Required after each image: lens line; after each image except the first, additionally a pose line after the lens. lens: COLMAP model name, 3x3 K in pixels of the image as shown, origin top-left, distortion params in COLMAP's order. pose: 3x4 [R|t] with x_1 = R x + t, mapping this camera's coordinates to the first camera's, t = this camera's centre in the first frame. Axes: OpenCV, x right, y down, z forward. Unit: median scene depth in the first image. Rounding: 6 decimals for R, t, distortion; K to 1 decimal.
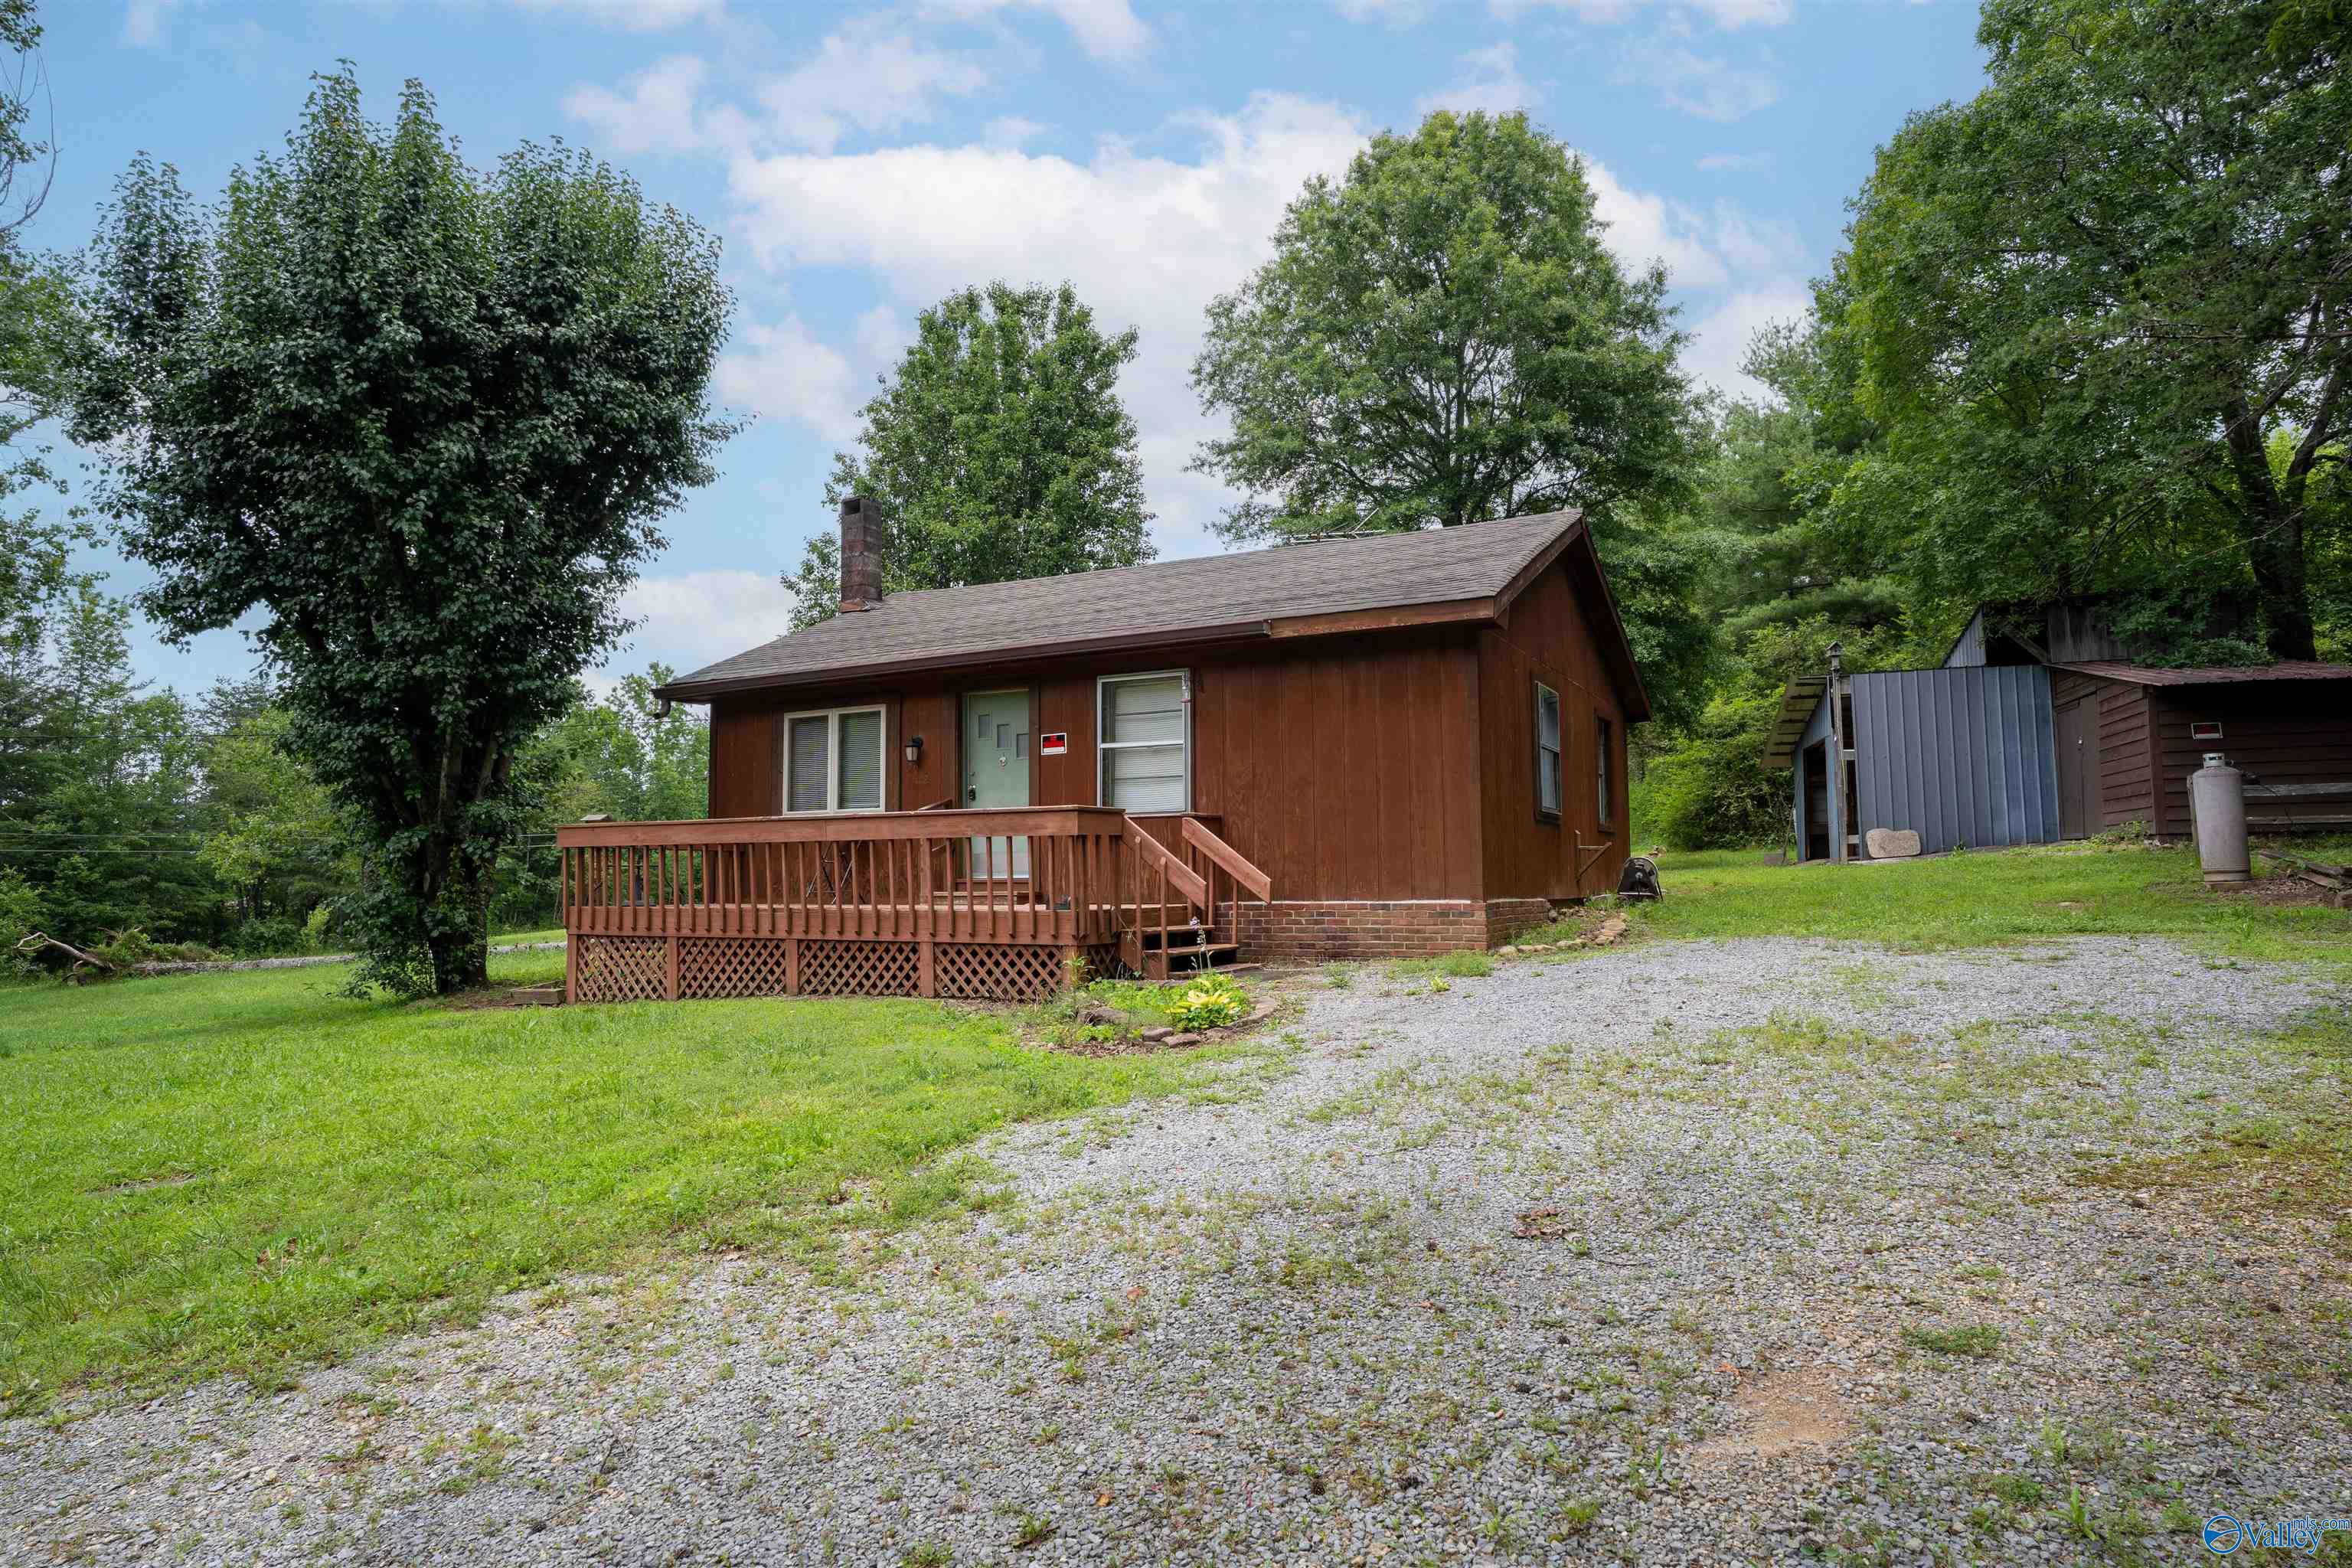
lens RADIAL K [[1351.5, 0, 1150.9], [0, 1351.5, 796.3], [0, 0, 1]] dist [-0.031838, 0.024740]
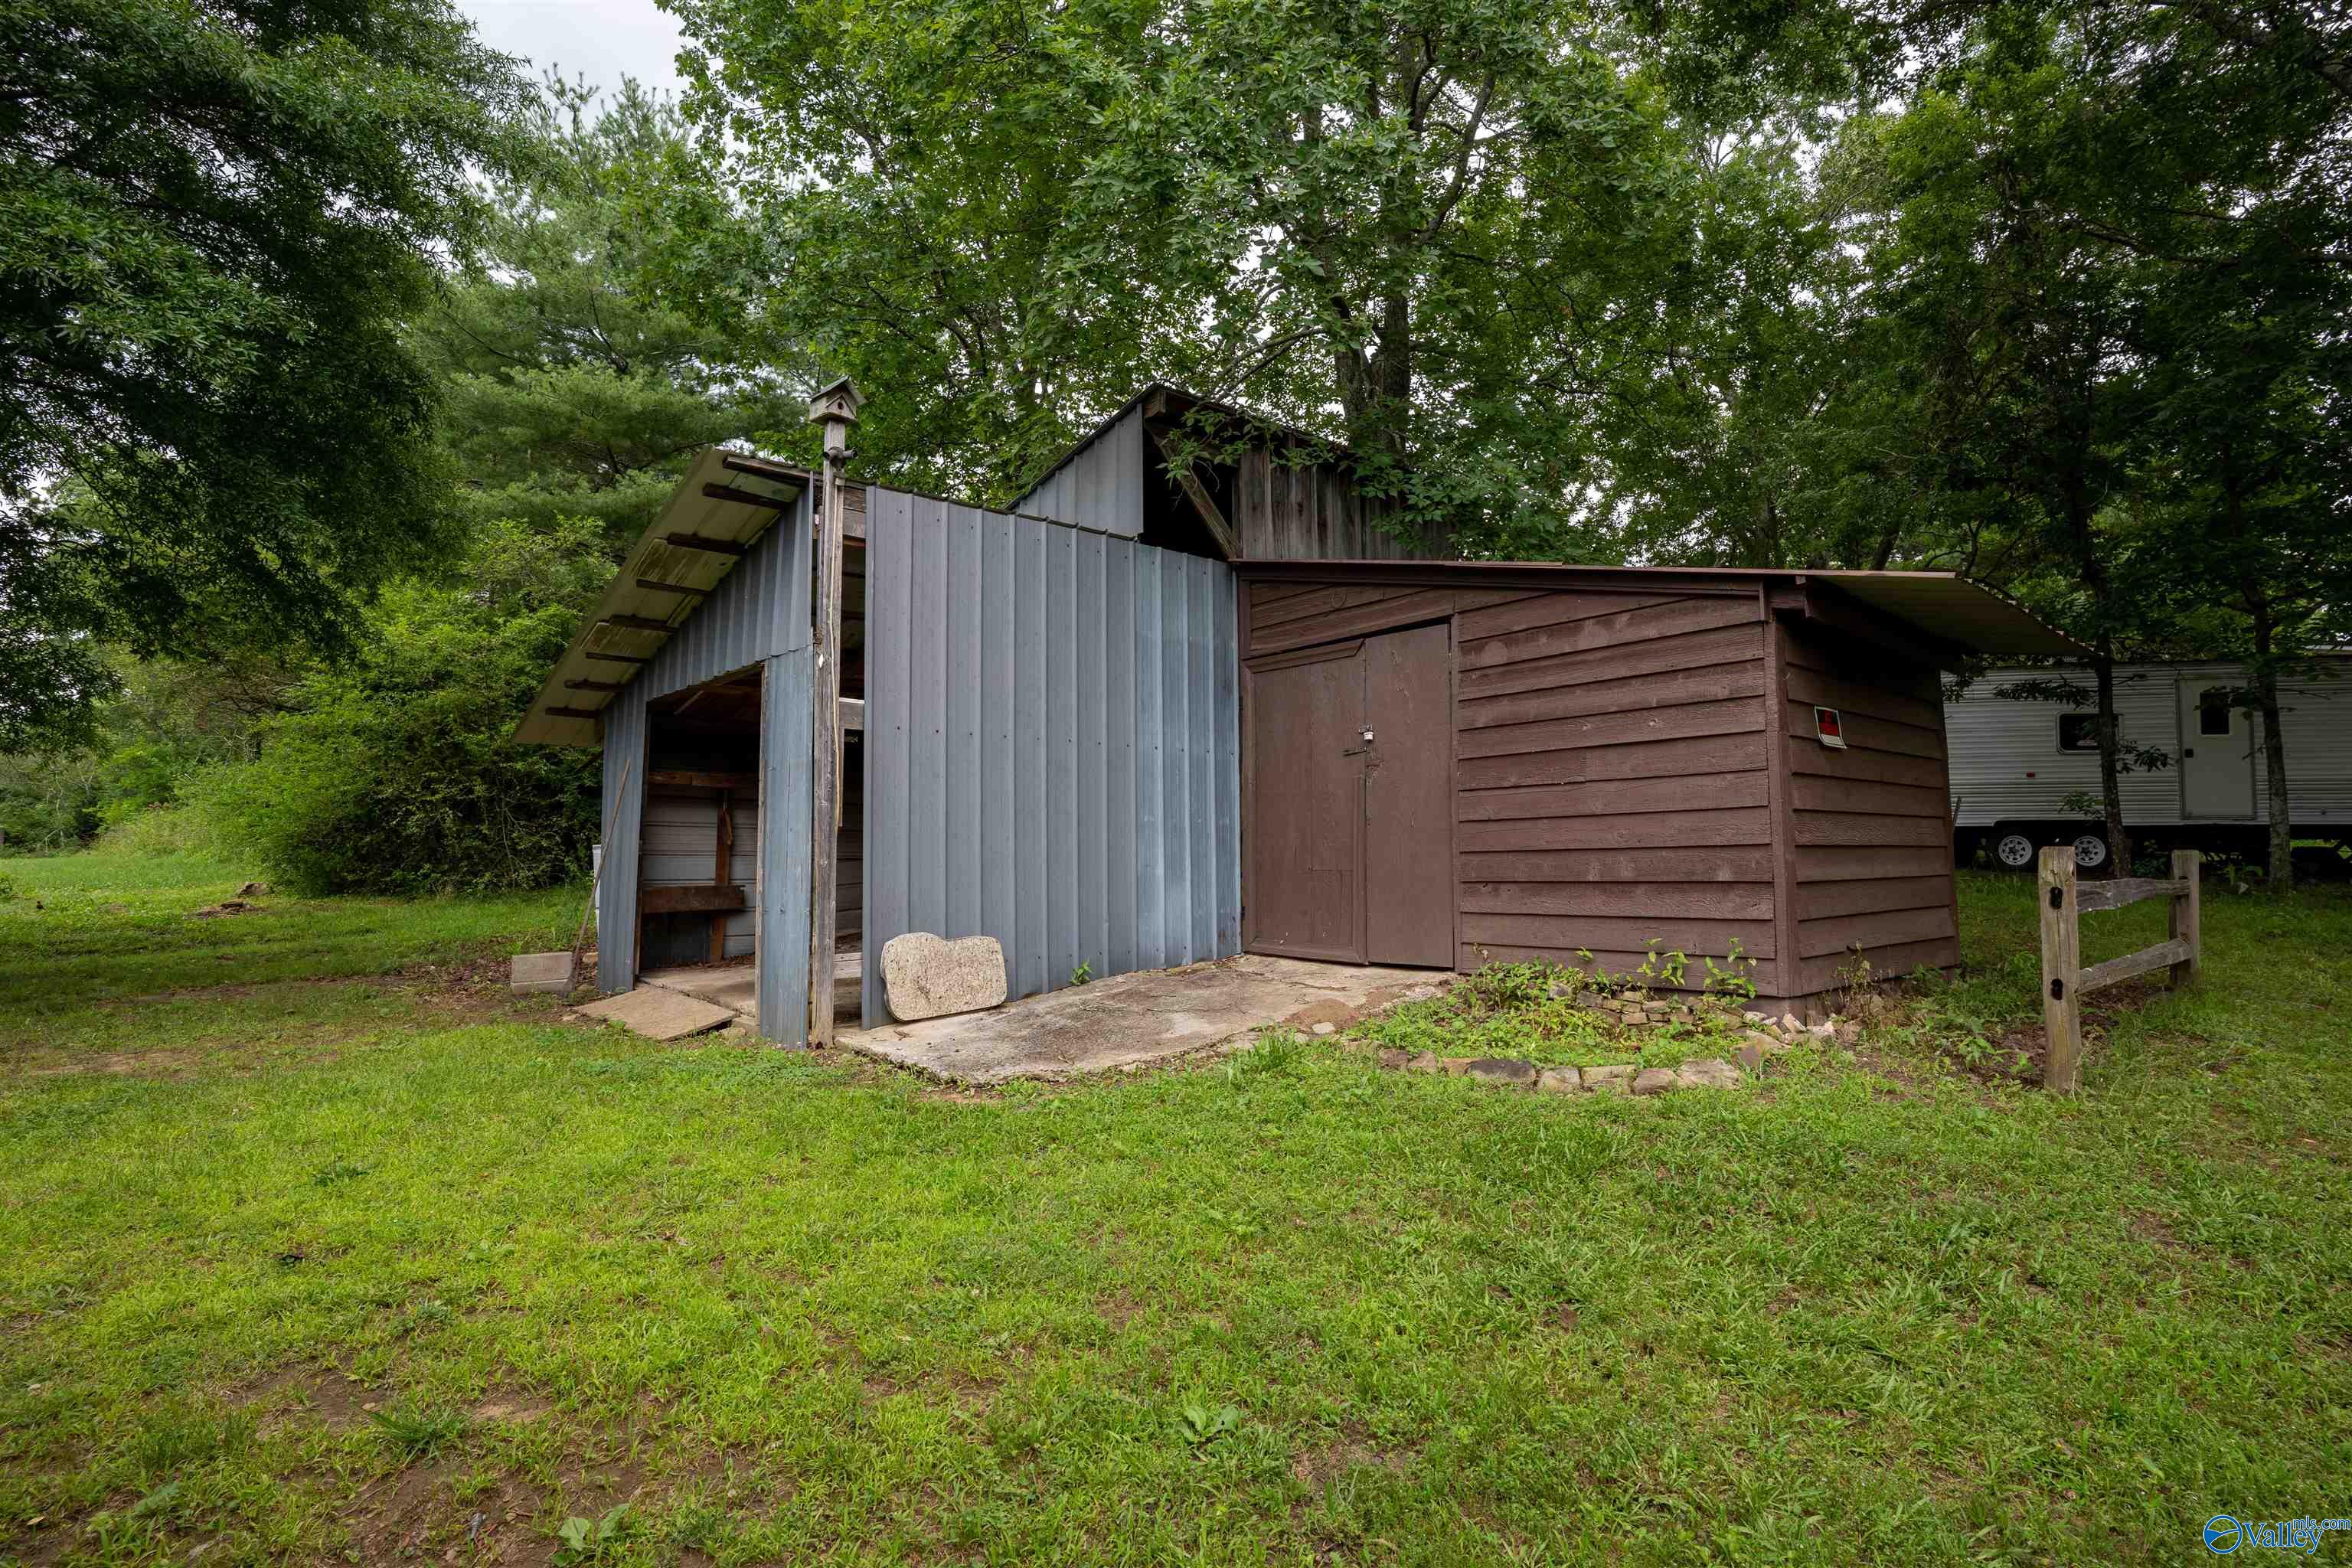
lens RADIAL K [[1191.6, 0, 1186.3], [0, 1191.6, 771.7], [0, 0, 1]] dist [-0.018612, 0.020749]
pose [[0.536786, 0.075470, 0.840336, 0.477221], [-0.055742, 0.996988, -0.053933, -0.006812], [-0.841875, -0.017892, 0.539376, 1.168981]]
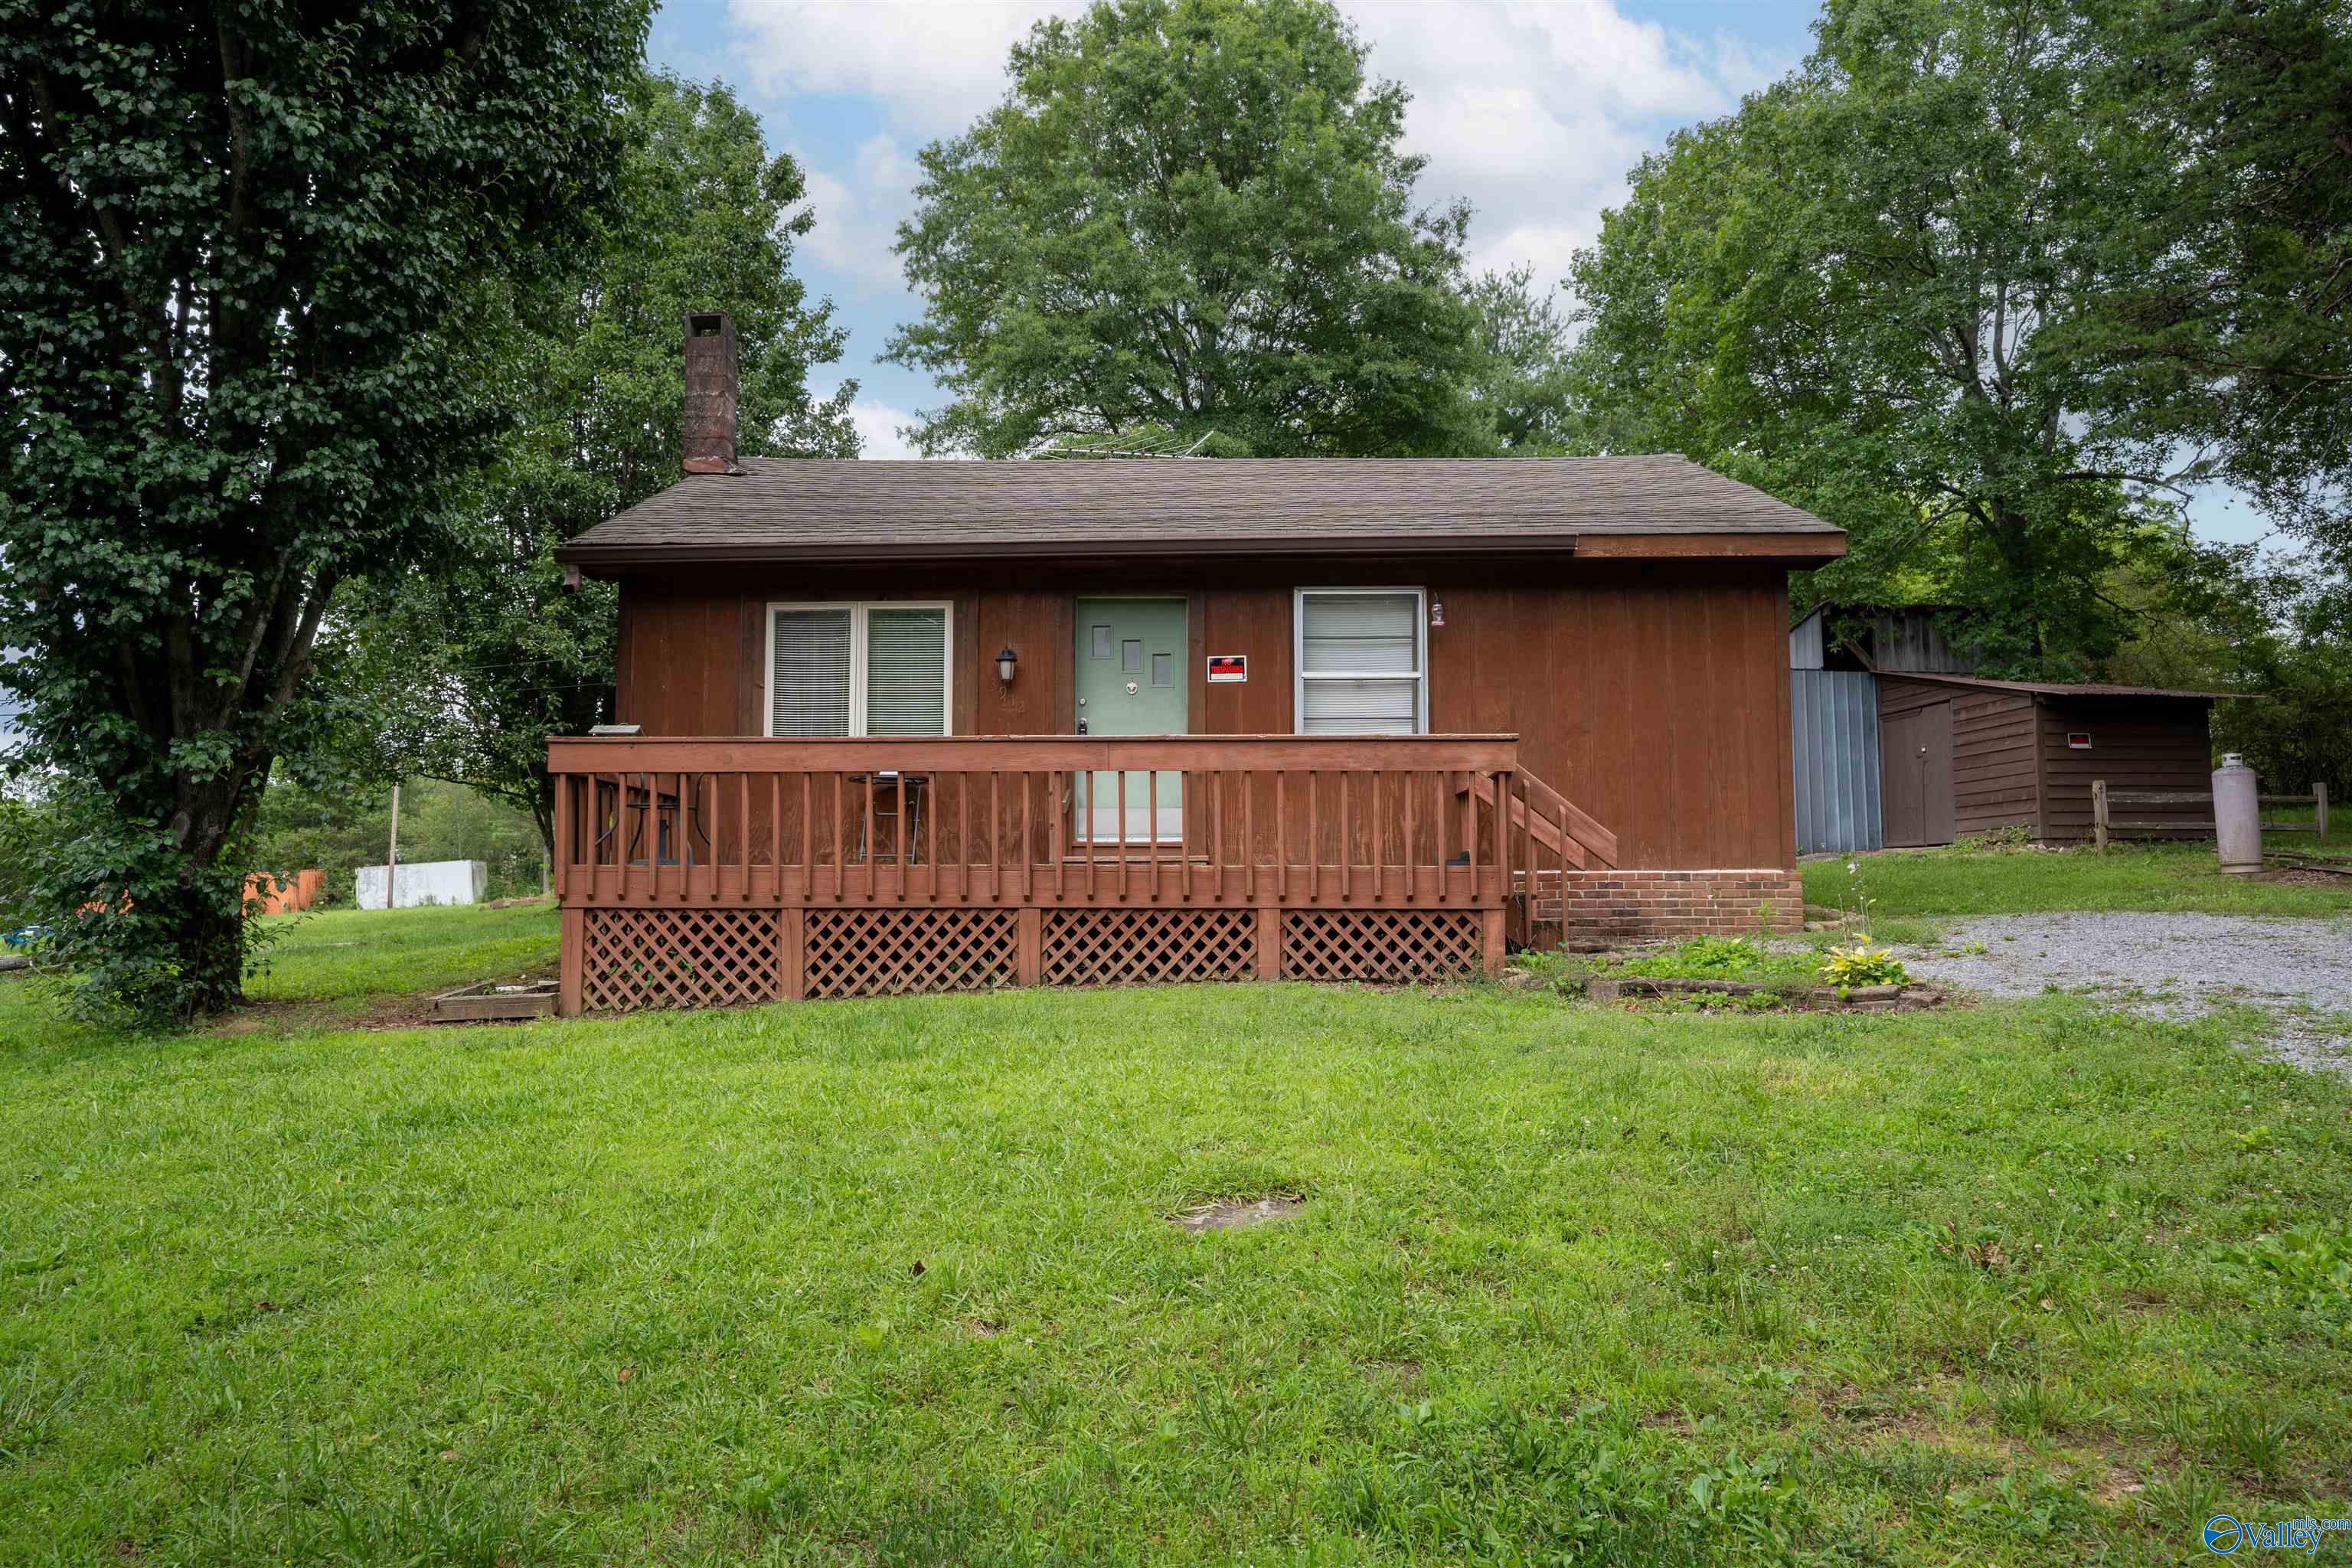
lens RADIAL K [[1664.5, 0, 1165.8], [0, 1664.5, 775.7], [0, 0, 1]] dist [0.012704, 0.036401]
pose [[0.898018, 0.043989, 0.437755, -0.521483], [-0.033338, 0.998932, -0.031991, 0.054389], [-0.438695, 0.014134, 0.898525, 0.157370]]
